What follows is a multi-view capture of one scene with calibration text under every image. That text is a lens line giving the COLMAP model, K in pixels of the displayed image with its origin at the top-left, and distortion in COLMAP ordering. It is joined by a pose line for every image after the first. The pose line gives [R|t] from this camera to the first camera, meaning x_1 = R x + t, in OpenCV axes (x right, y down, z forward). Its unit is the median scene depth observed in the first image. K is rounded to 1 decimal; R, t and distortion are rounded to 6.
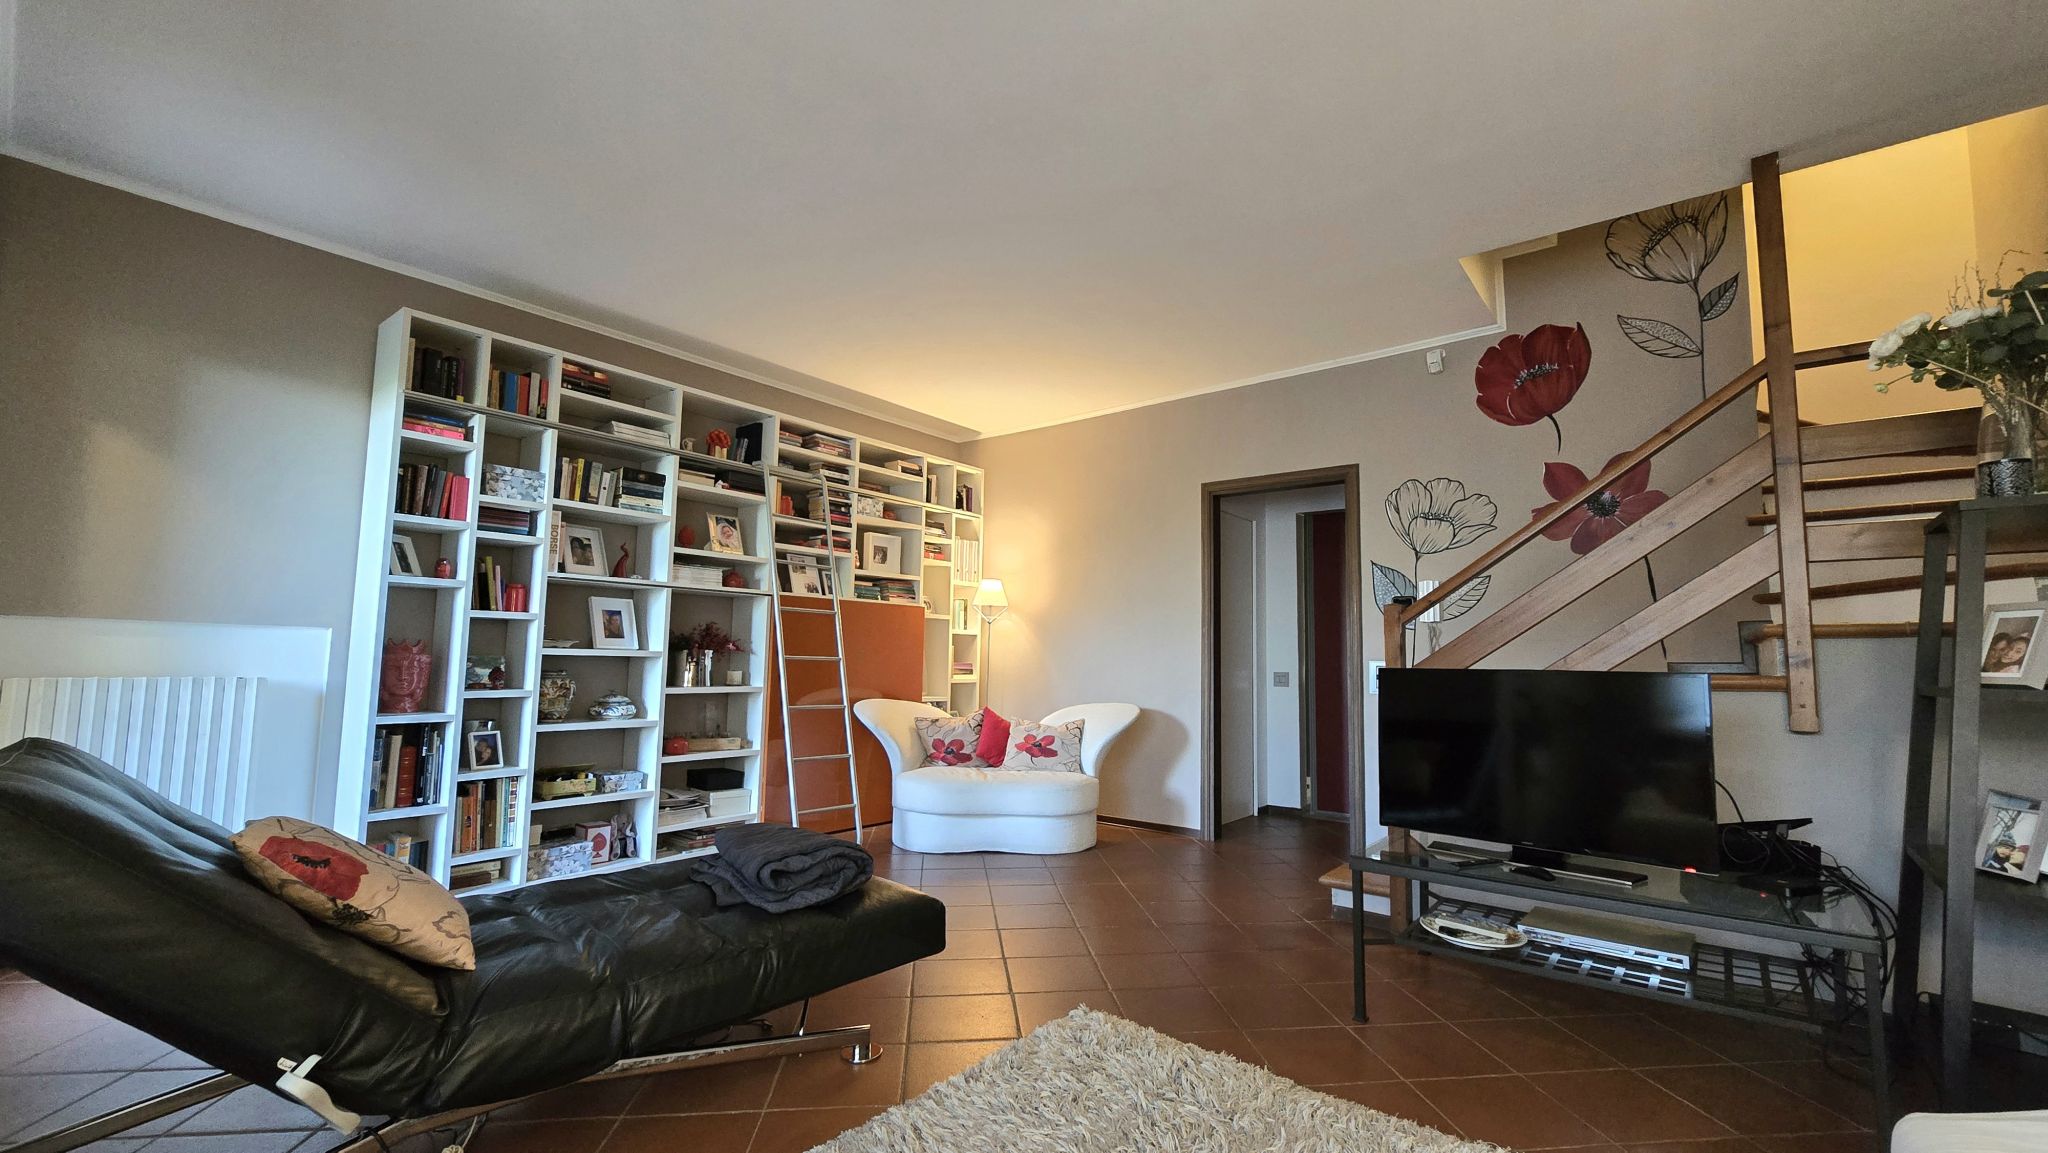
lens RADIAL K [[841.3, 0, 1037.5], [0, 841.3, 586.3], [0, 0, 1]] dist [-0.002478, -0.000114]
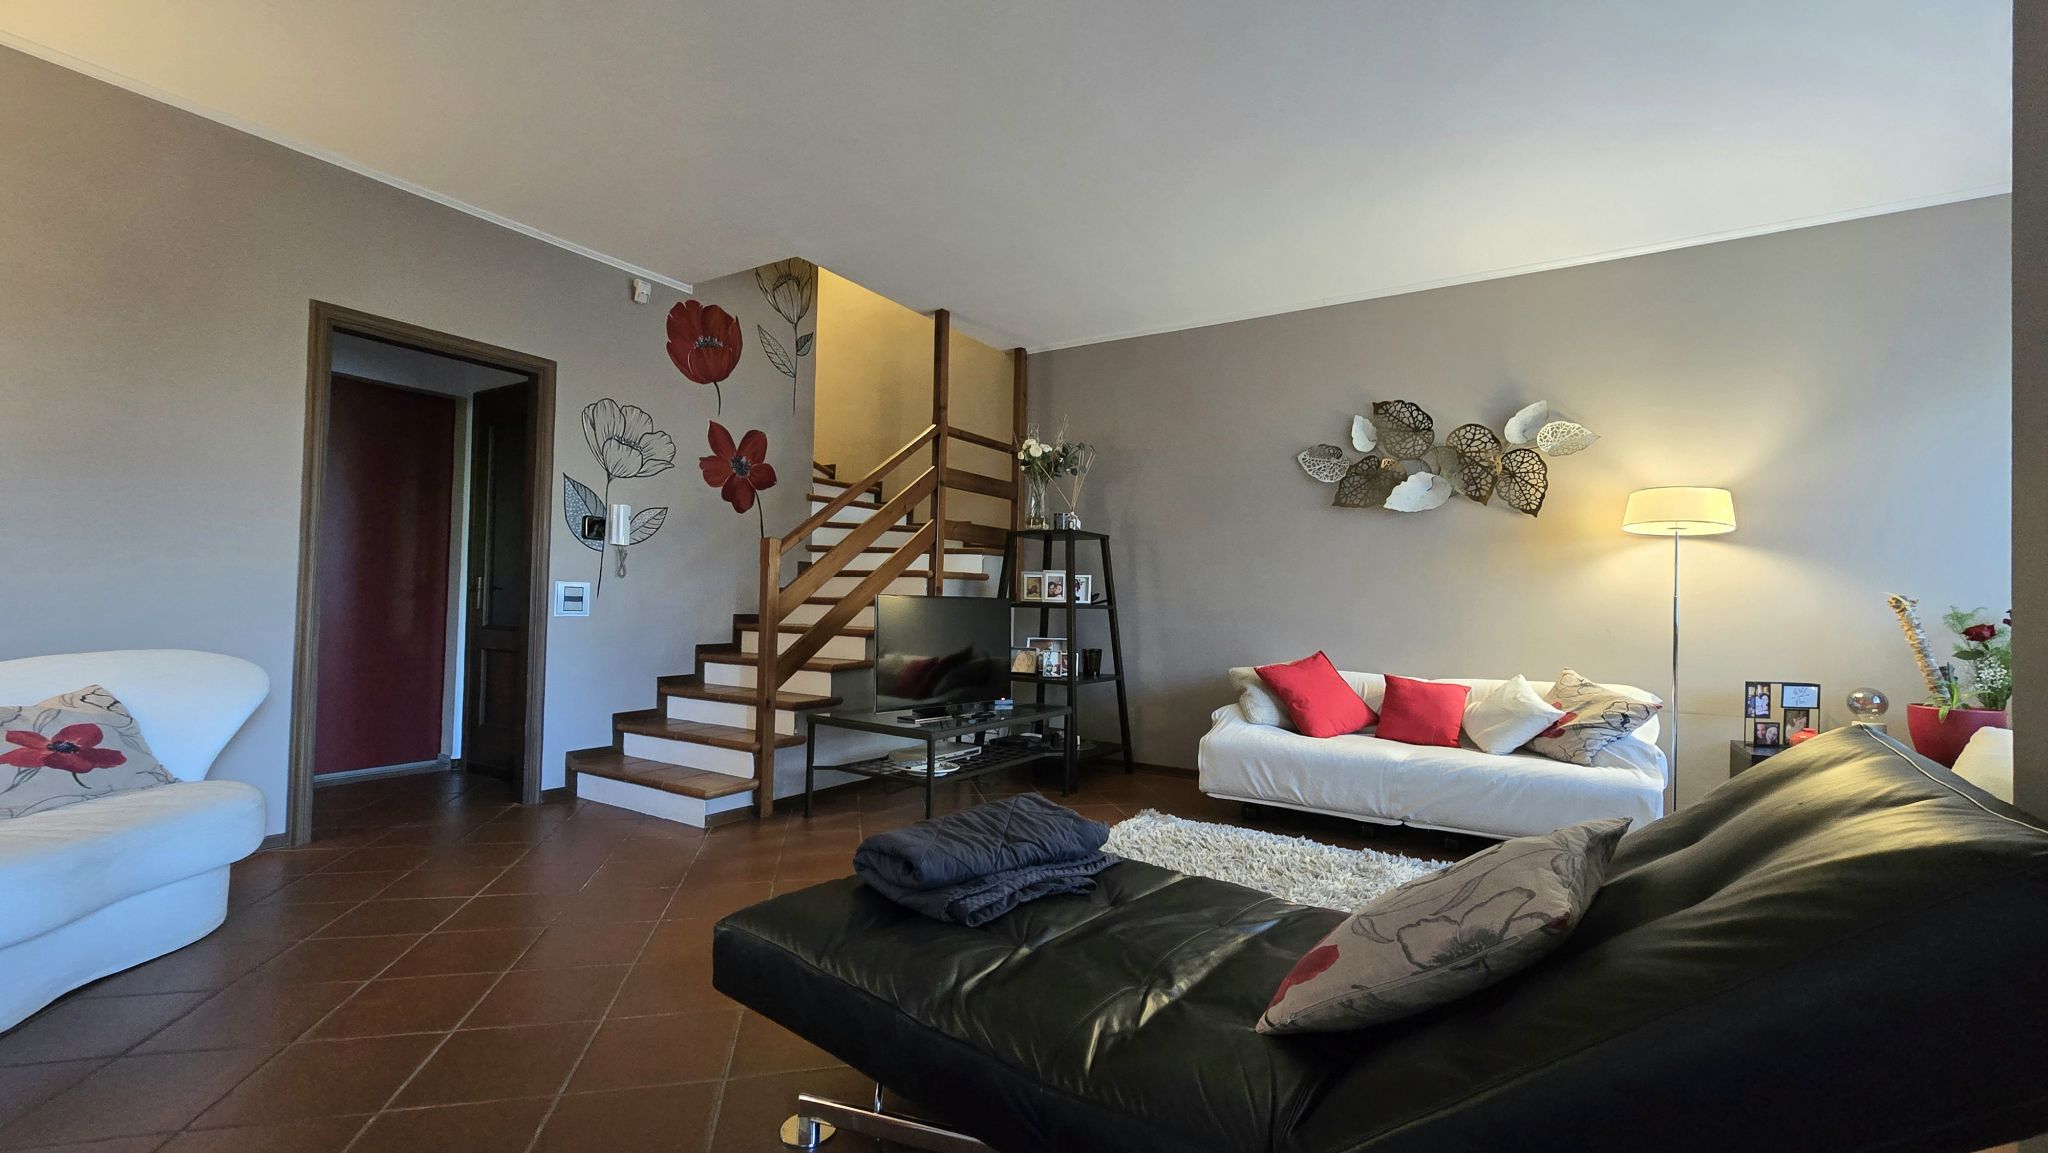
lens RADIAL K [[841.3, 0, 1037.5], [0, 841.3, 586.3], [0, 0, 1]] dist [-0.002478, -0.000114]
pose [[-0.115546, 0.002036, 0.993300, -0.549683], [-0.112275, 0.993563, -0.015097, 0.046326], [-0.986936, -0.113267, -0.114574, 0.548178]]
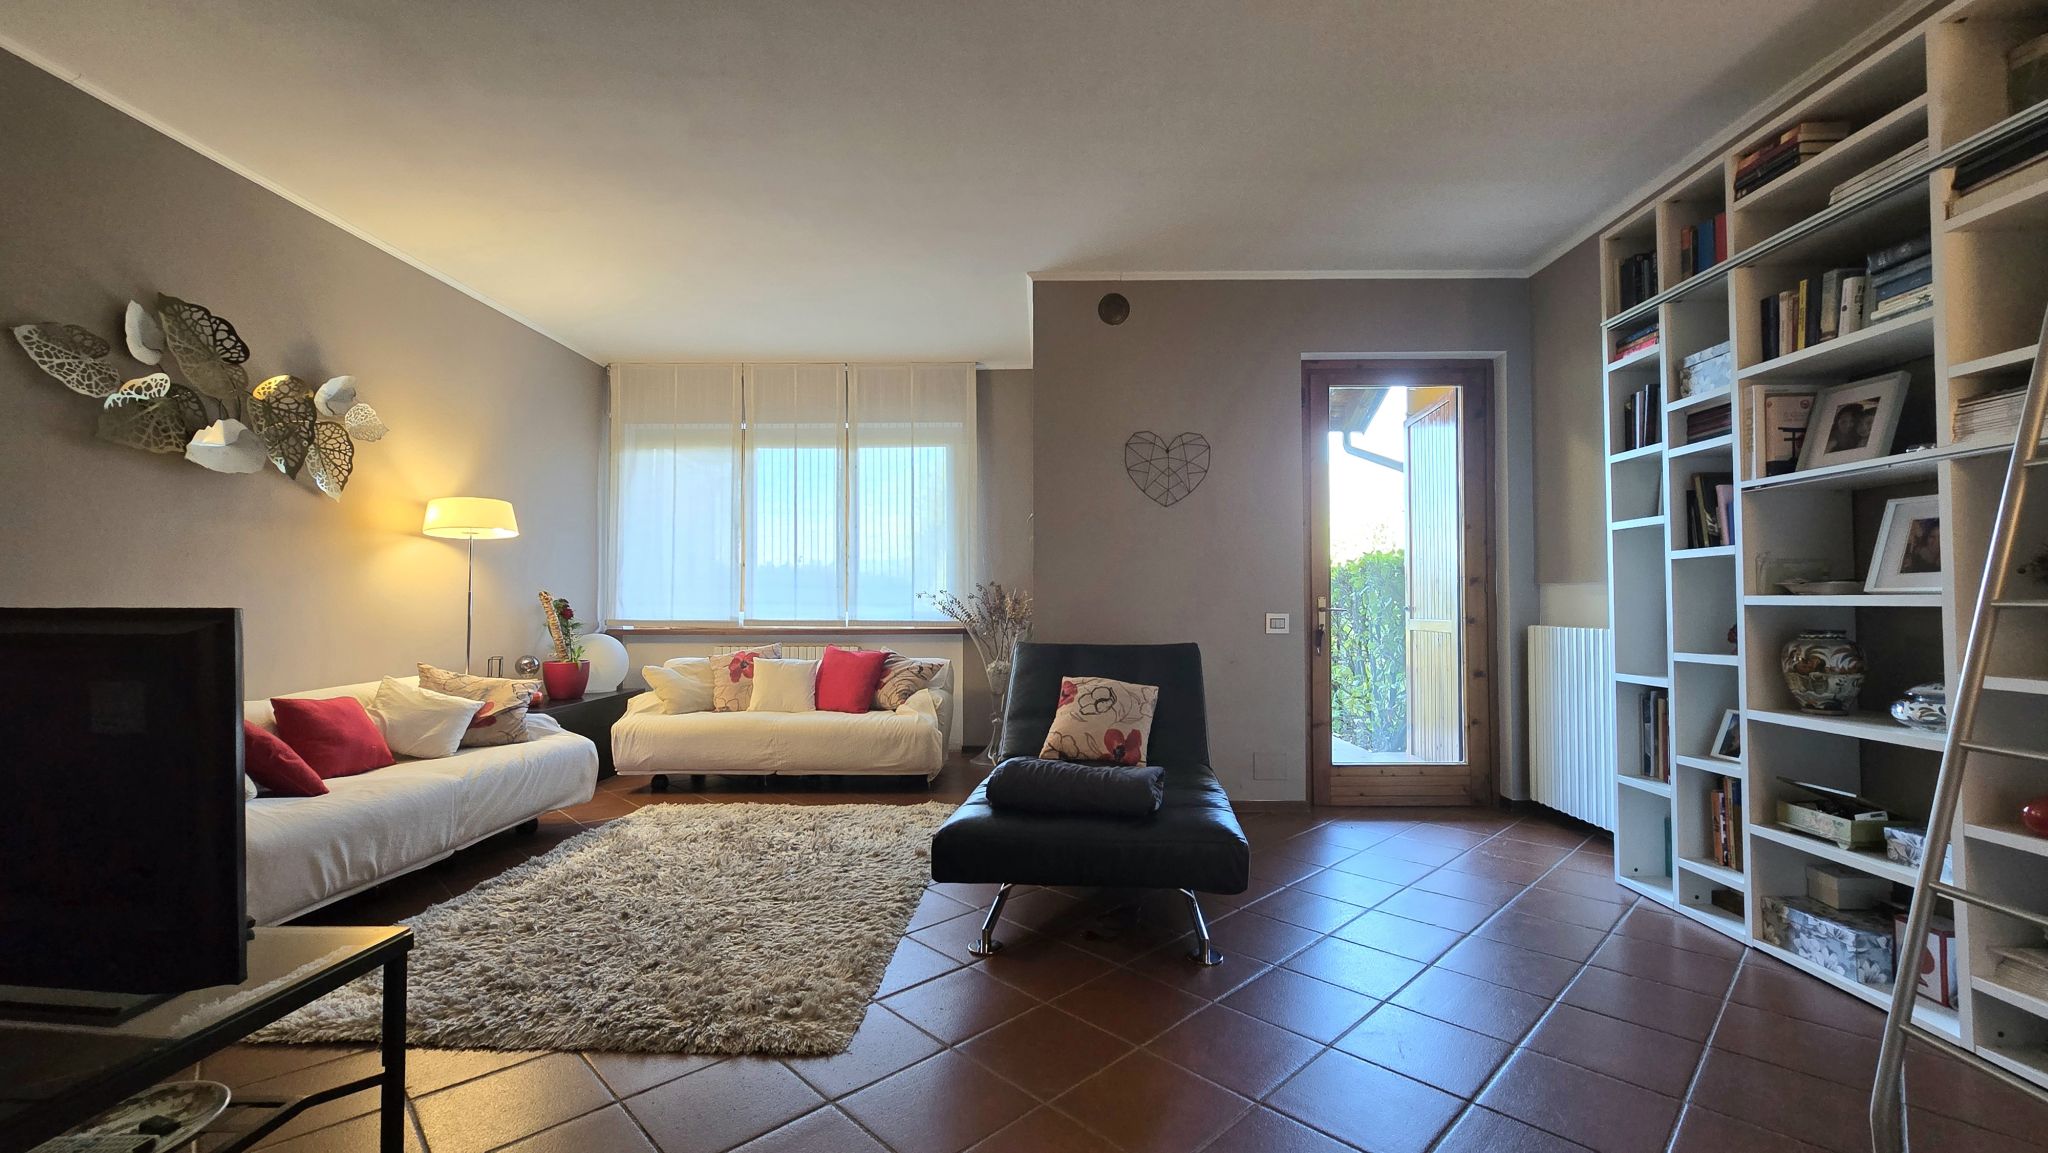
lens RADIAL K [[841.3, 0, 1037.5], [0, 841.3, 586.3], [0, 0, 1]] dist [-0.002478, -0.000114]
pose [[-0.790619, -0.029760, -0.611584, 0.215034], [0.042316, 0.993774, -0.103062, 0.089091], [0.610844, -0.107362, -0.784438, 0.944490]]
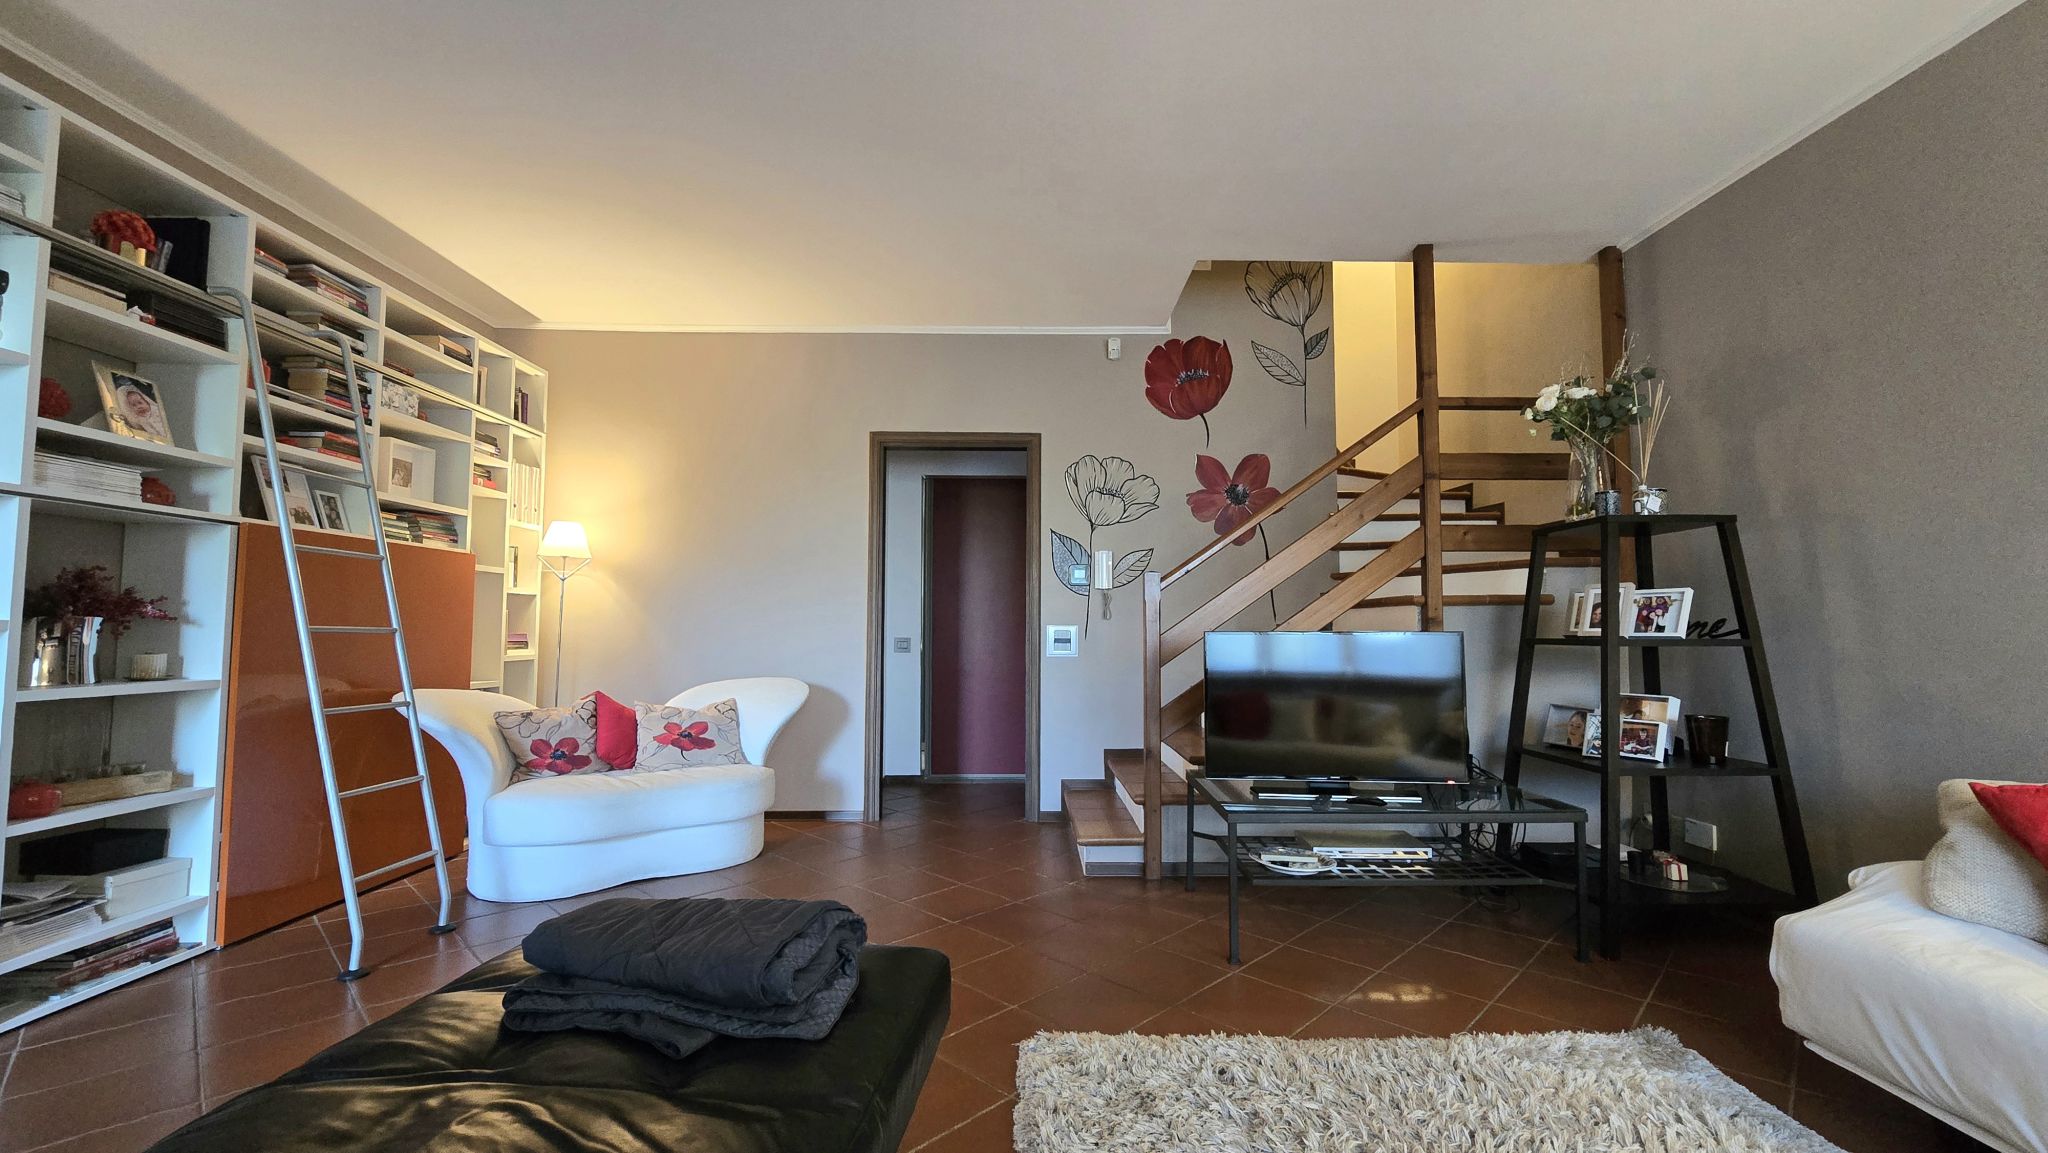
lens RADIAL K [[841.3, 0, 1037.5], [0, 841.3, 586.3], [0, 0, 1]] dist [-0.002478, -0.000114]
pose [[0.769881, 0.019345, 0.637894, -0.263281], [-0.046109, 0.998614, 0.025365, 0.014111], [-0.636519, -0.048940, 0.769707, 0.195668]]
